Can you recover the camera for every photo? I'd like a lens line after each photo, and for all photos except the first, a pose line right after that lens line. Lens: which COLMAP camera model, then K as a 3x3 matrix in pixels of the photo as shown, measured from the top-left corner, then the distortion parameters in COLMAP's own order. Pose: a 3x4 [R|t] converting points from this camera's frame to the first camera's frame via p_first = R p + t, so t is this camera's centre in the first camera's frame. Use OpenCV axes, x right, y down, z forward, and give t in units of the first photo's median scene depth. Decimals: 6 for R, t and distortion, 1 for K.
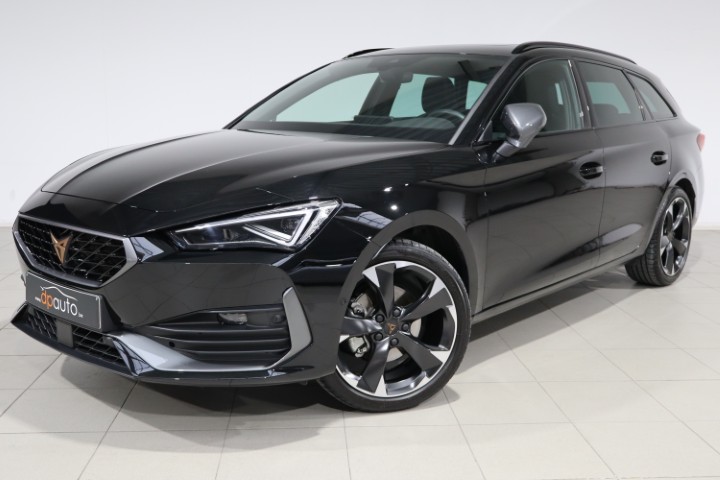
lens RADIAL K [[820.5, 0, 360.7], [0, 820.5, 238.4], [0, 0, 1]] dist [0.015160, 0.000000]
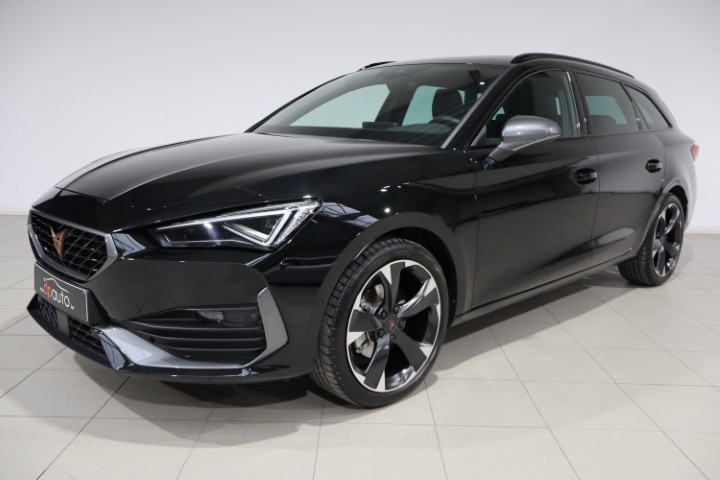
lens RADIAL K [[664.1, 0, 360.7], [0, 664.1, 244.7], [0, 0, 1]] dist [0.002059, 0.000000]
pose [[0.997202, 0.022169, -0.071384, 0.073952], [-0.020683, 0.999555, 0.021489, -0.010214], [0.071829, -0.019952, 0.997217, 0.173362]]
